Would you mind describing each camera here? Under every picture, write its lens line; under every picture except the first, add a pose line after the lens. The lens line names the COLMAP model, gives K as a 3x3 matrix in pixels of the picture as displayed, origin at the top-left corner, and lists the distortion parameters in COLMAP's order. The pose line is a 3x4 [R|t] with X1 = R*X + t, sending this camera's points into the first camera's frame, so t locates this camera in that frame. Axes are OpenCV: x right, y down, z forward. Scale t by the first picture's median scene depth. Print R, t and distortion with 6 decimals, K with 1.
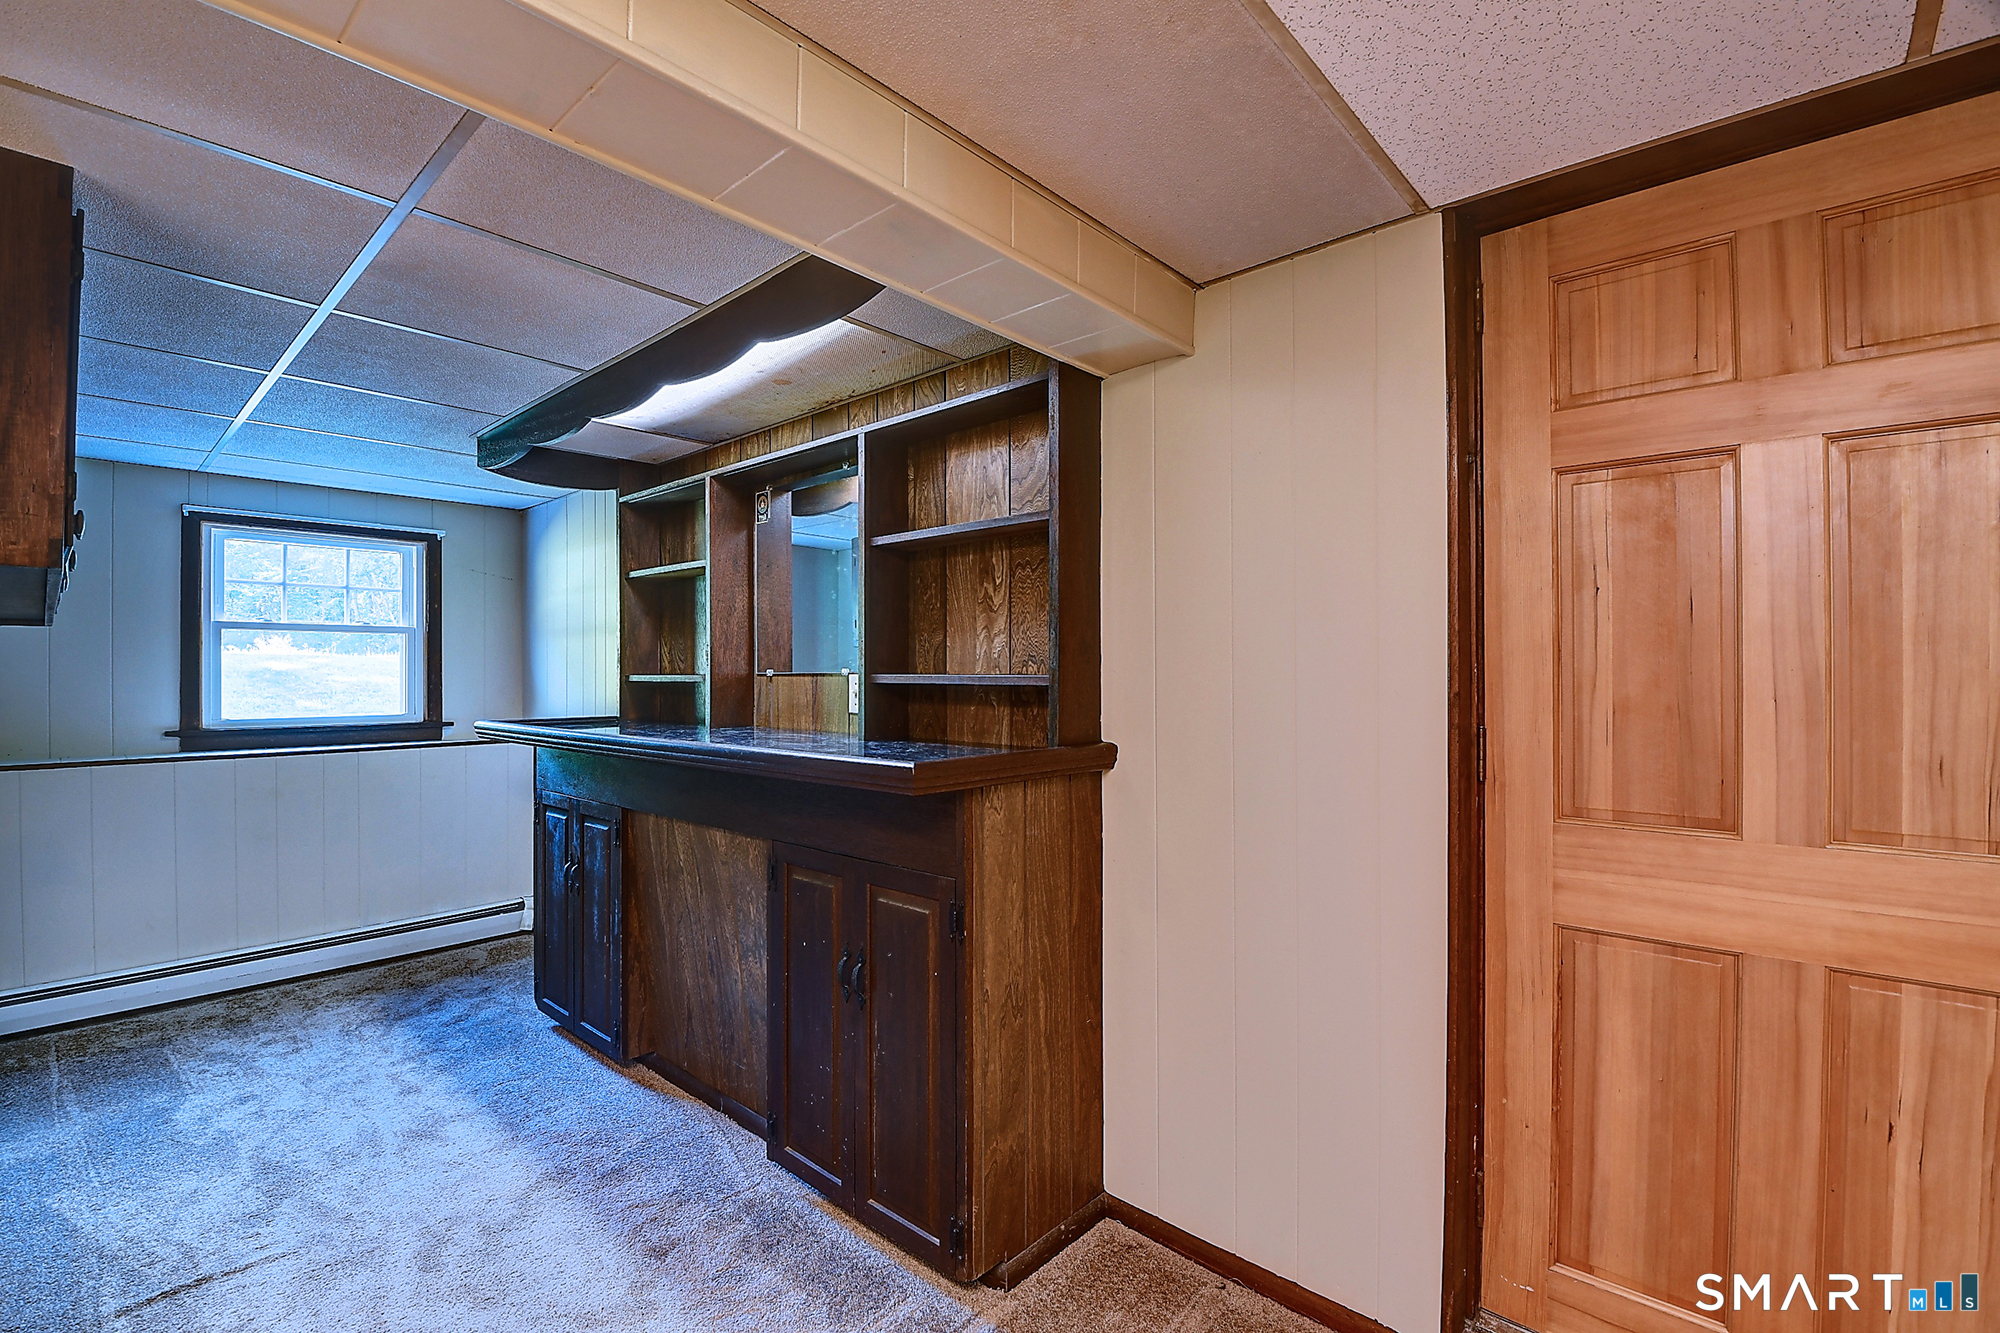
lens RADIAL K [[879.2, 0, 974.9], [0, 879.2, 670.2], [0, 0, 1]] dist [0.001792, -0.015713]
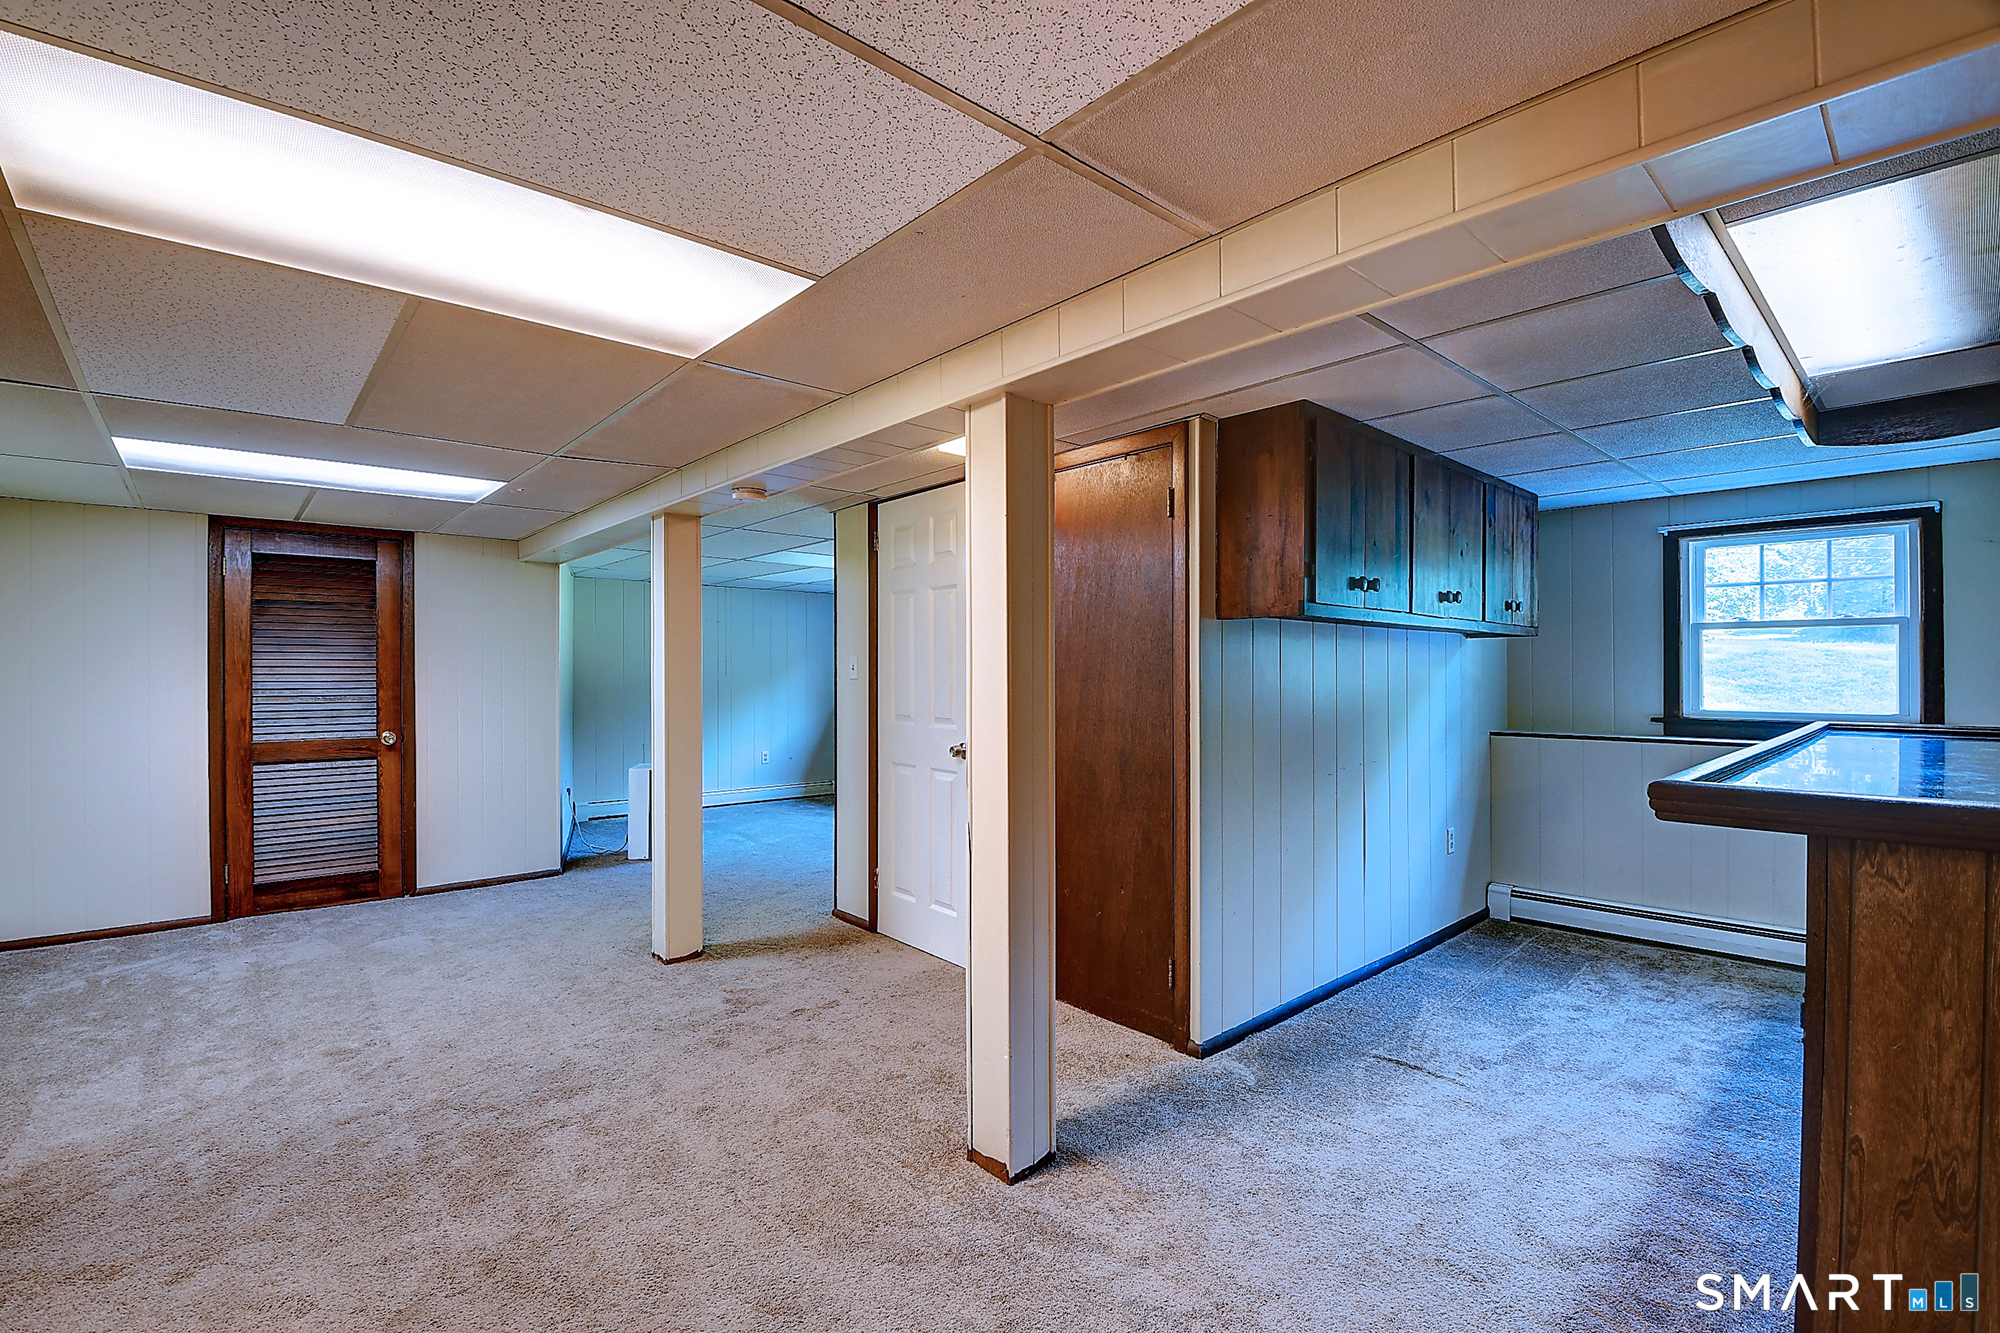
lens RADIAL K [[891.1, 0, 998.9], [0, 891.1, 674.8], [0, 0, 1]] dist [-0.000303, -0.013605]
pose [[-0.078567, 0.007179, -0.996883, 0.375146], [0.005540, 0.999962, 0.006764, -0.002447], [0.996893, -0.004991, -0.078604, 0.196675]]
